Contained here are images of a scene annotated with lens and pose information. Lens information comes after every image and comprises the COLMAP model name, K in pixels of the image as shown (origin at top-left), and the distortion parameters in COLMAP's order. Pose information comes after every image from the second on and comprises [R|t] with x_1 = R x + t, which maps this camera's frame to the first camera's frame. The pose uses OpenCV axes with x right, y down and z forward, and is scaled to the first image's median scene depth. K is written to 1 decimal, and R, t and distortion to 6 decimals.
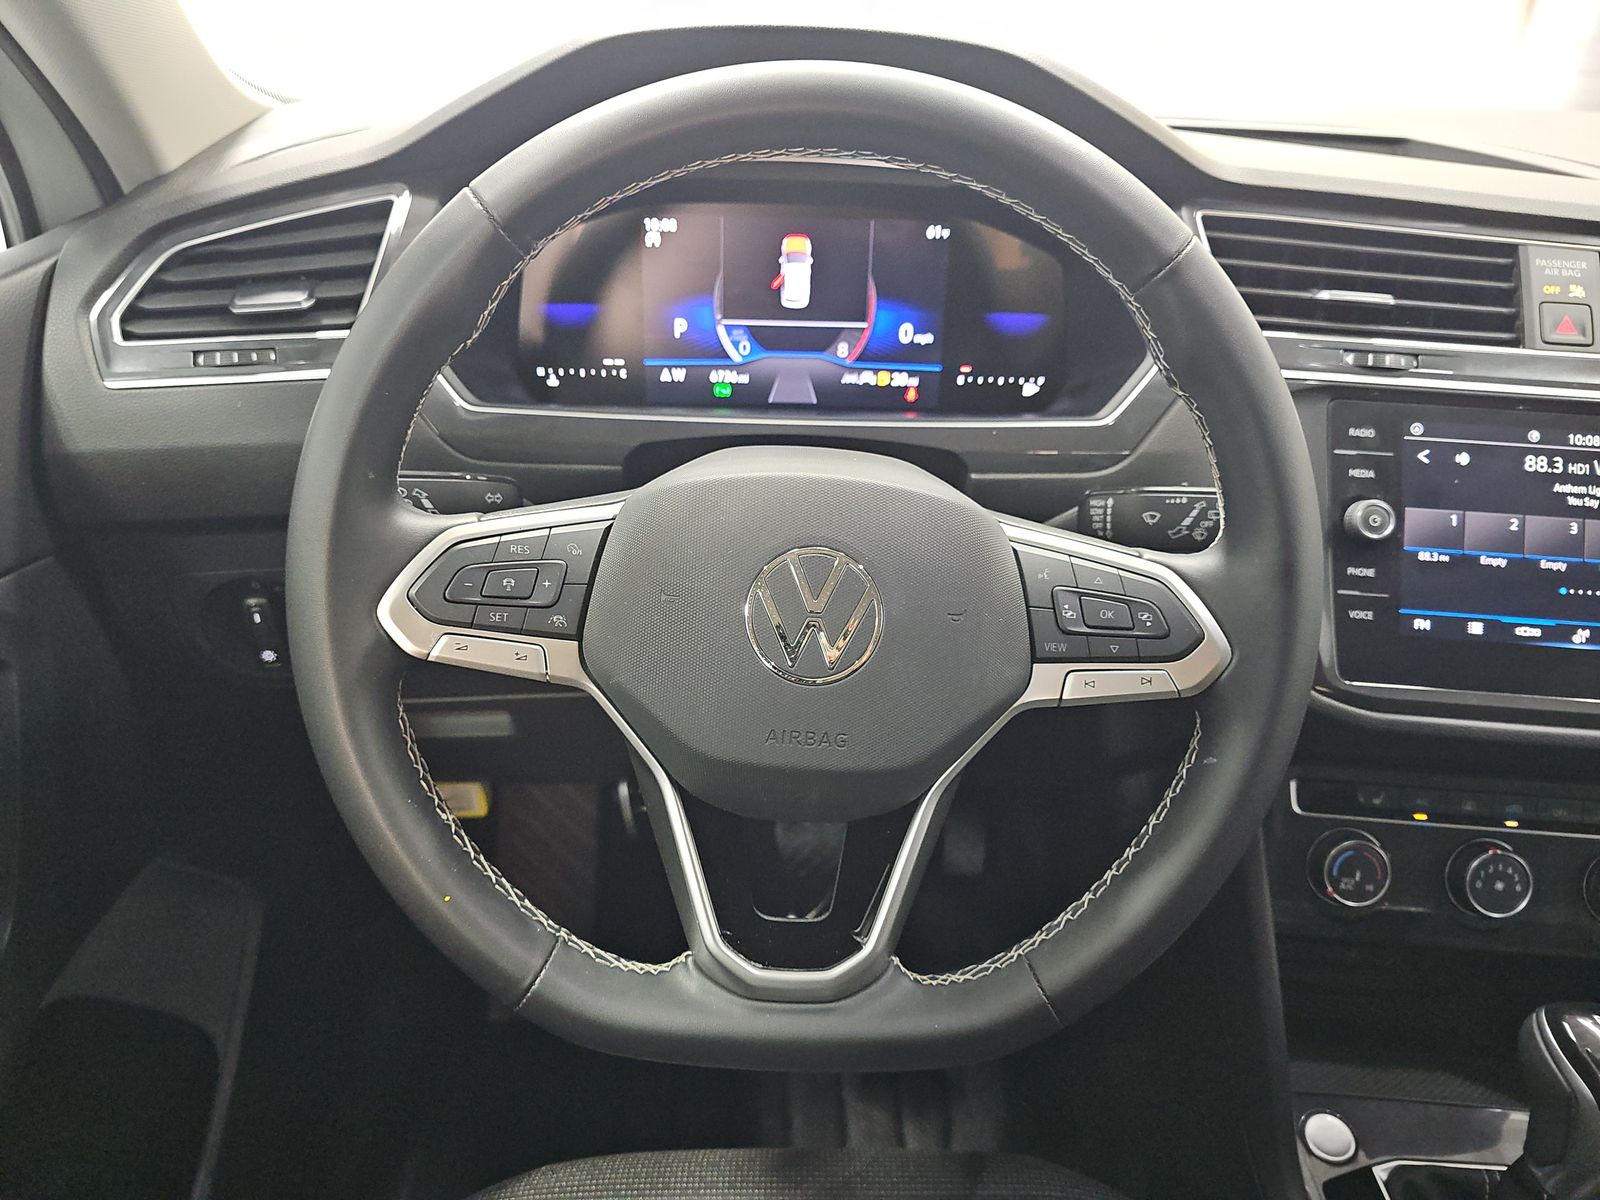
lens RADIAL K [[1035.3, 0, 800.0], [0, 1035.3, 600.0], [0, 0, 1]] dist [0.086042, -0.105809]
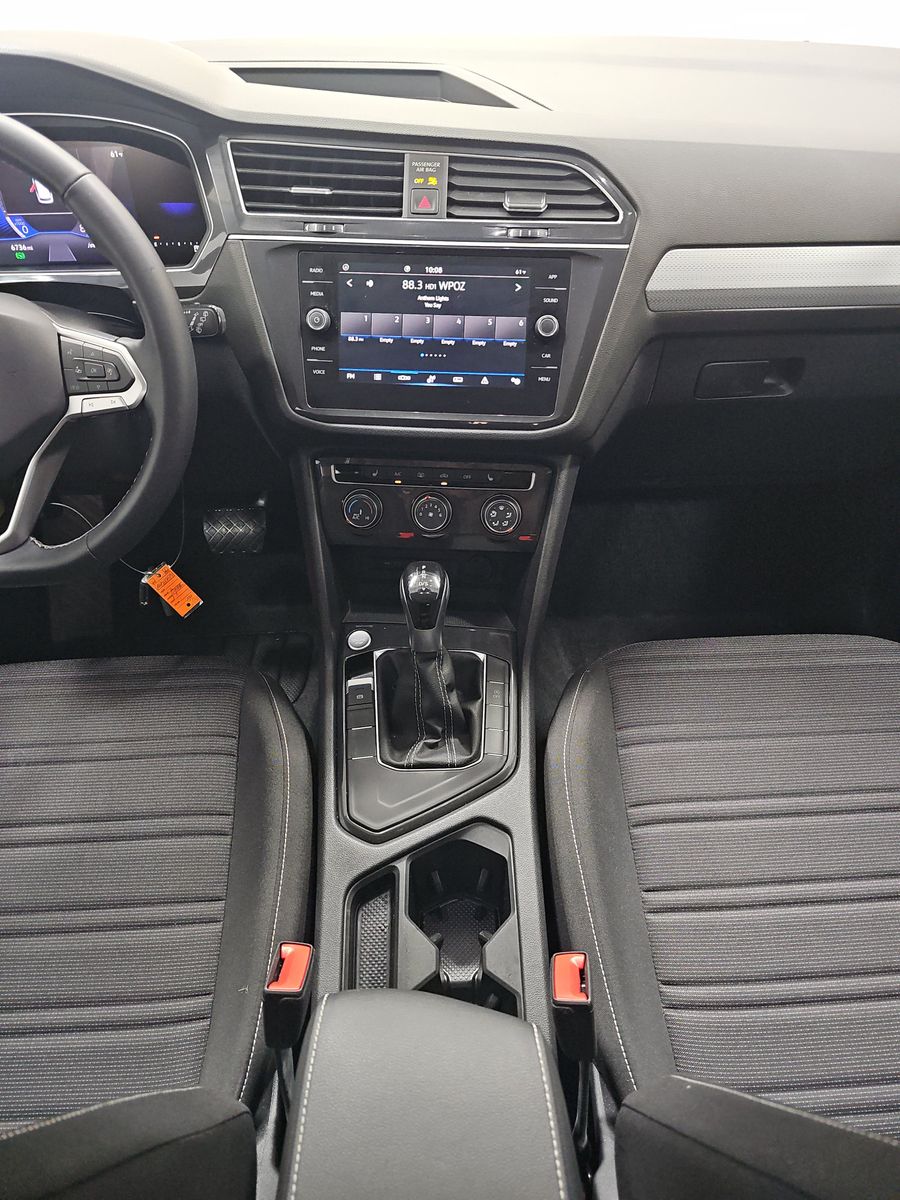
lens RADIAL K [[752.4, 0, 450.0], [0, 752.4, 600.0], [0, 0, 1]] dist [-0.002449, -0.002065]
pose [[0.999371, -0.032015, -0.015248, 0.771371], [0.034801, 0.968021, 0.248443, 0.083674], [0.006806, -0.248818, 0.968526, -0.435071]]
